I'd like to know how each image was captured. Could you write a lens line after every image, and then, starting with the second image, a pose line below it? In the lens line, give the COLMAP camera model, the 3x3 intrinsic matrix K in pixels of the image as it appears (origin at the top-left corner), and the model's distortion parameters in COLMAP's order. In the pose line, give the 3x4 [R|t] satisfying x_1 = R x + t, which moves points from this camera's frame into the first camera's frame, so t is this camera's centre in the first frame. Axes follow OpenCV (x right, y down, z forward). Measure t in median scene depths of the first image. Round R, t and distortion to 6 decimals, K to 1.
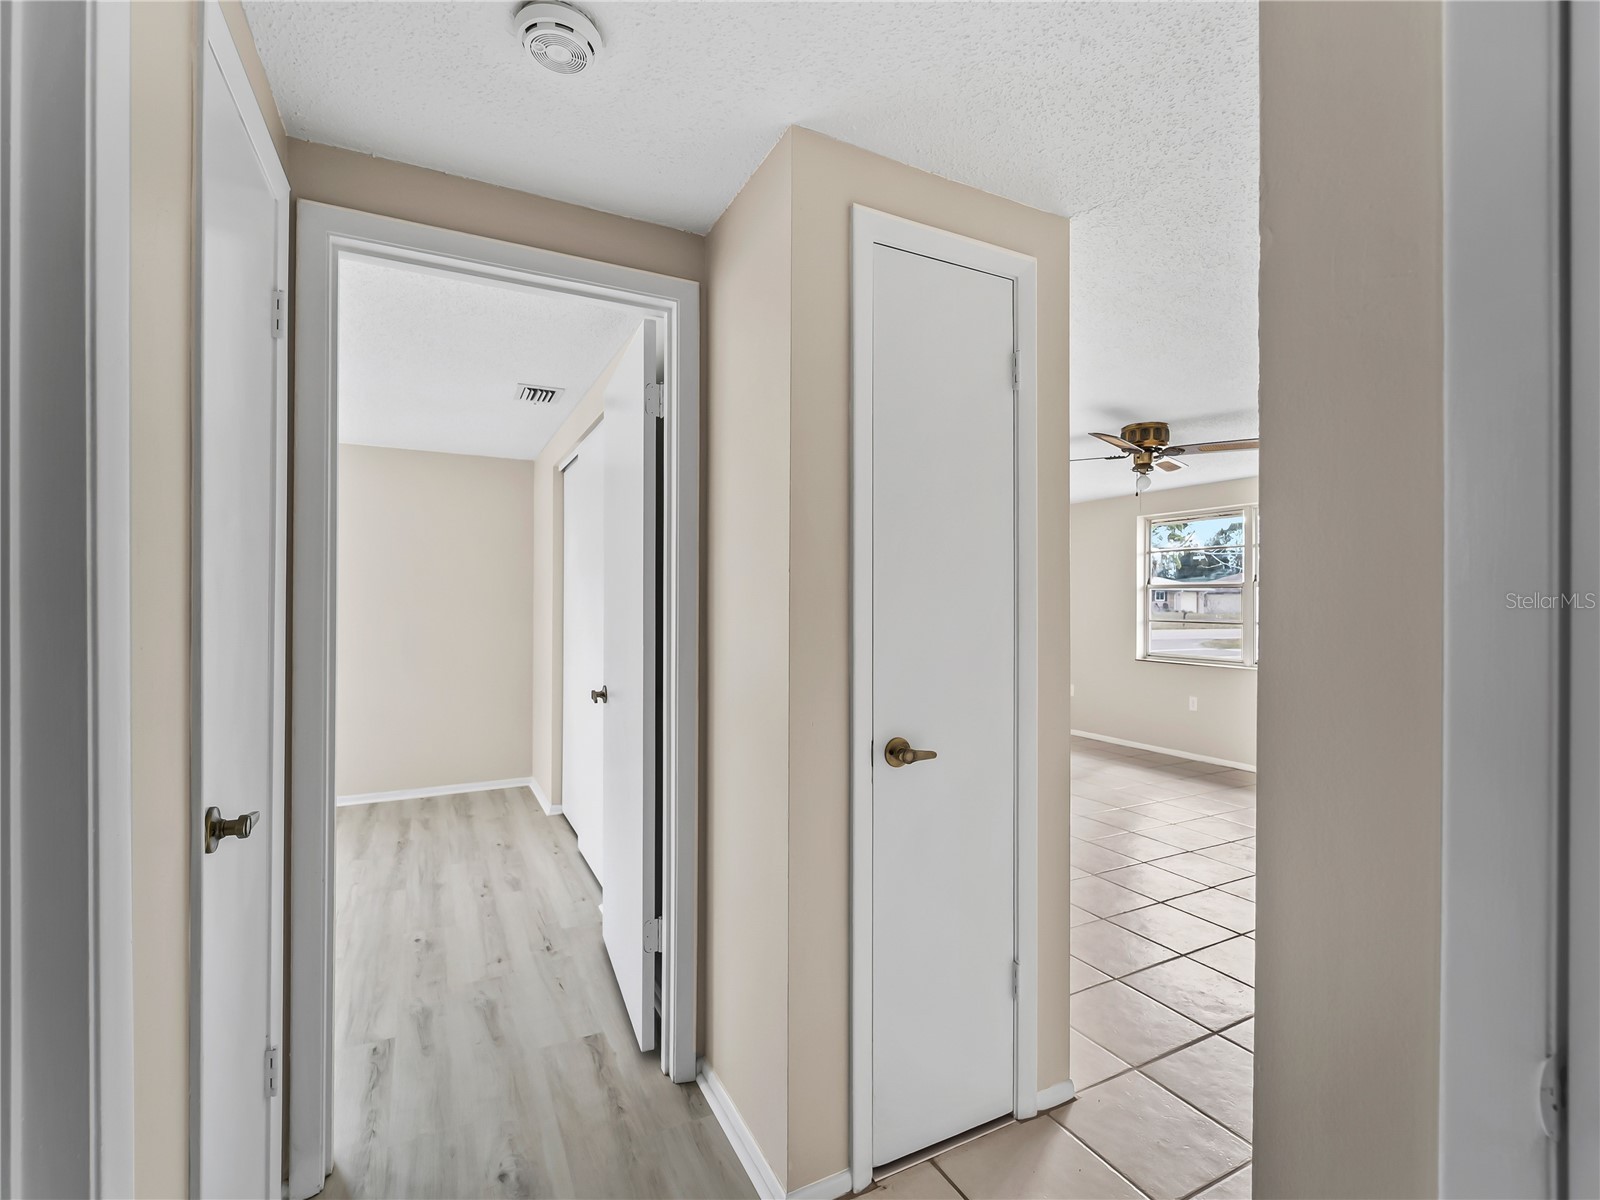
lens RADIAL K [[724.4, 0, 804.5], [0, 724.4, 606.3], [0, 0, 1]] dist [-0.000253, -0.000896]
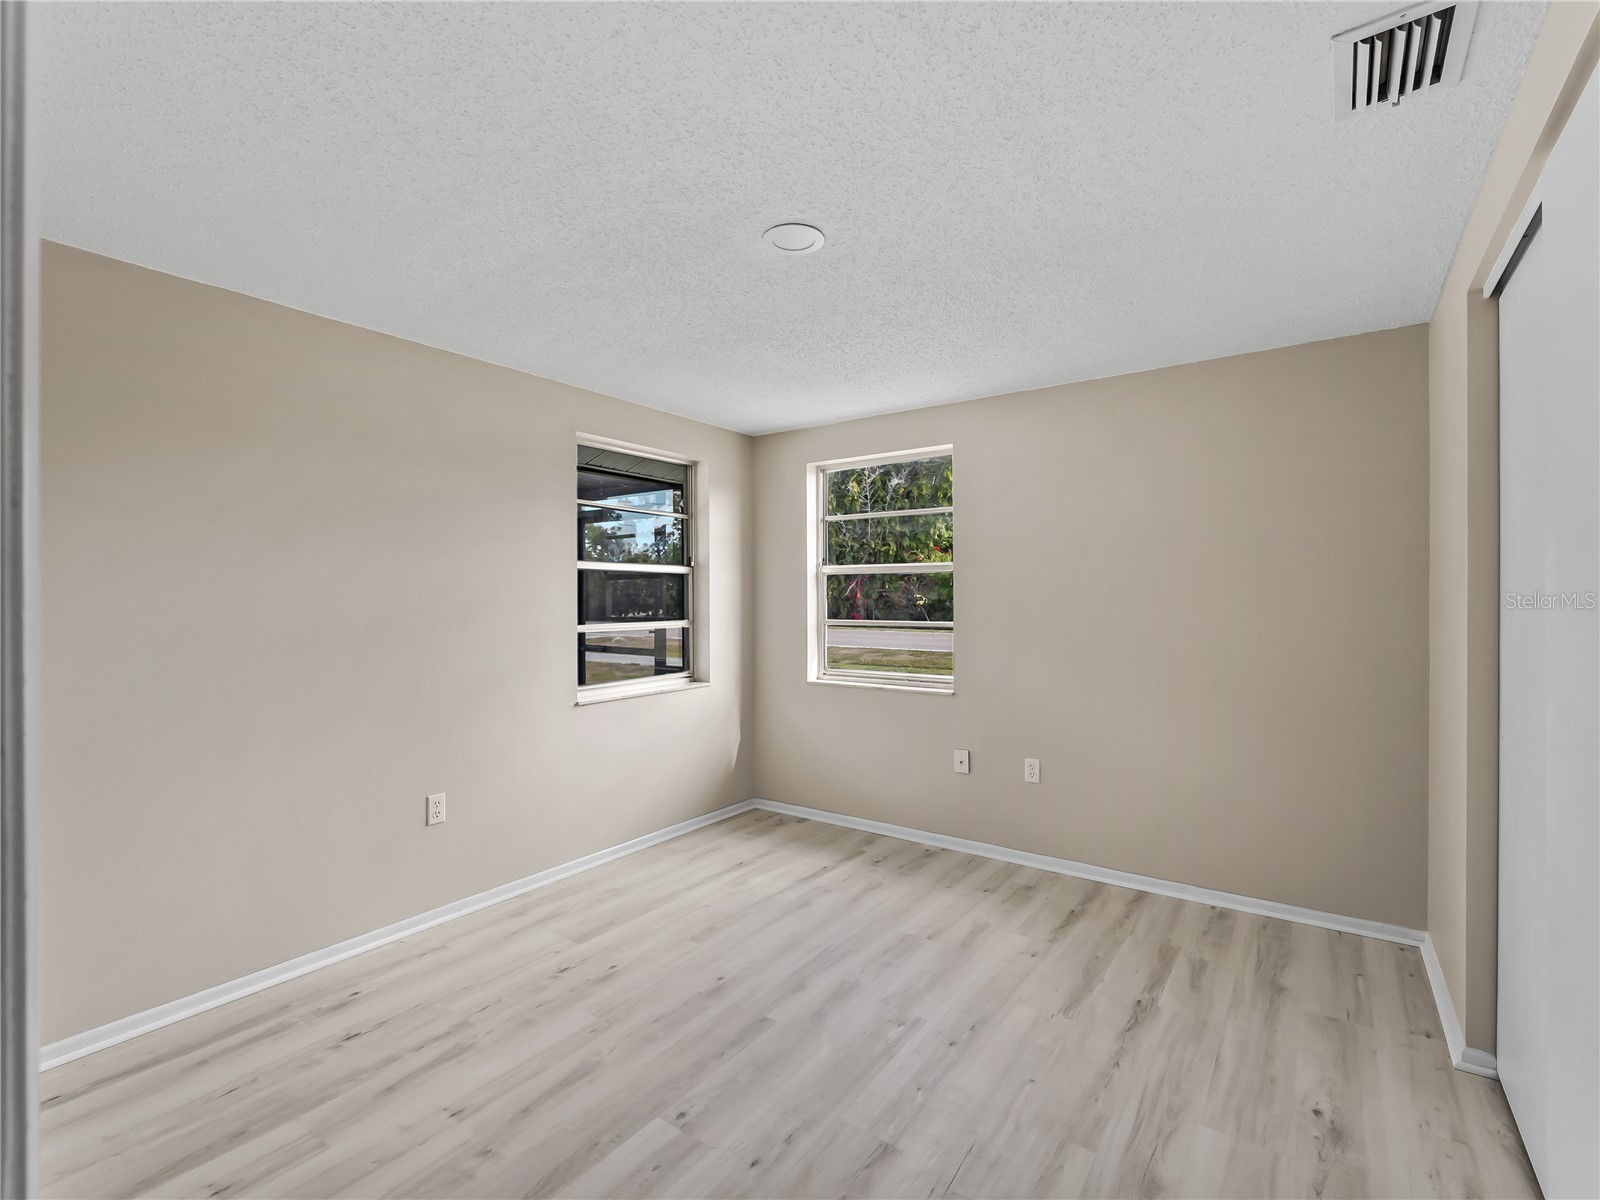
lens RADIAL K [[724.4, 0, 804.5], [0, 724.4, 606.3], [0, 0, 1]] dist [-0.000253, -0.000896]
pose [[0.453211, -0.001086, -0.891403, -0.161063], [0.003294, 0.999994, 0.000456, -0.003576], [0.891397, -0.003143, 0.453212, 0.516098]]
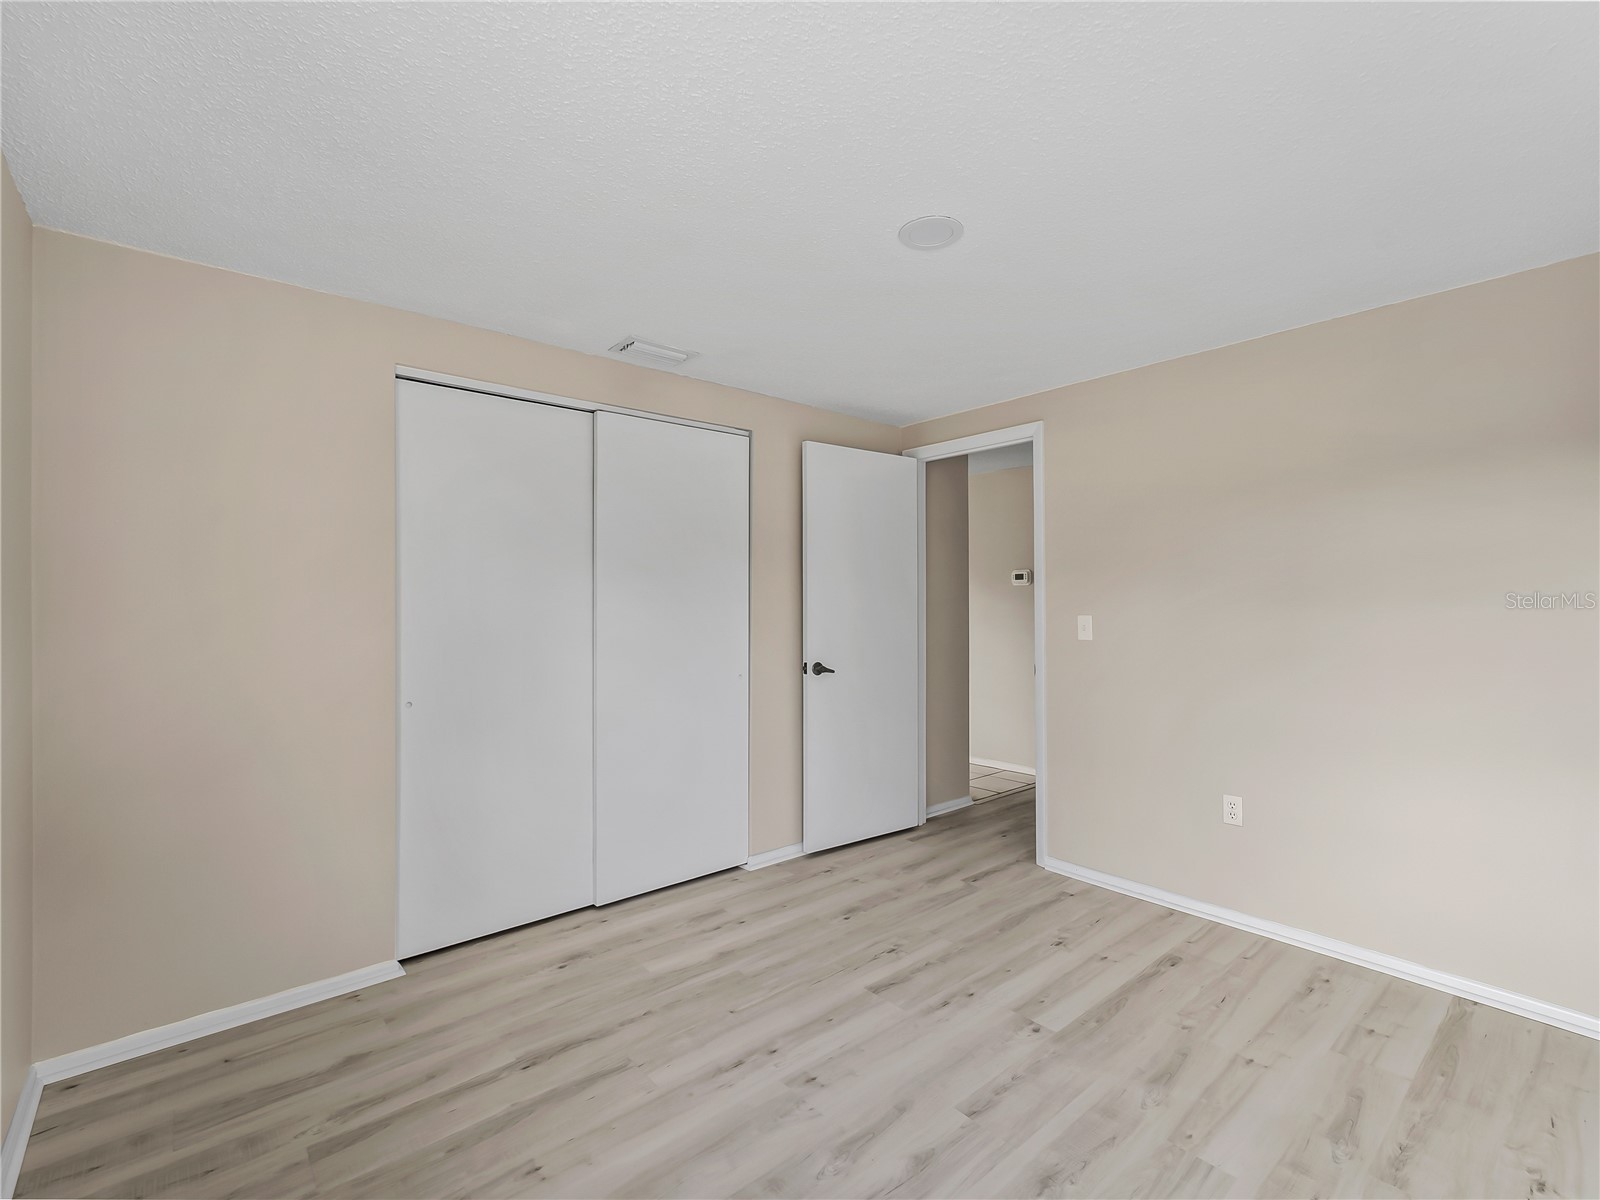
lens RADIAL K [[724.4, 0, 804.5], [0, 724.4, 606.3], [0, 0, 1]] dist [-0.000253, -0.000896]
pose [[-0.231052, -0.005004, 0.972929, -1.184460], [0.002032, 0.999982, 0.005625, -0.006260], [-0.972939, 0.003276, -0.231038, 0.990354]]
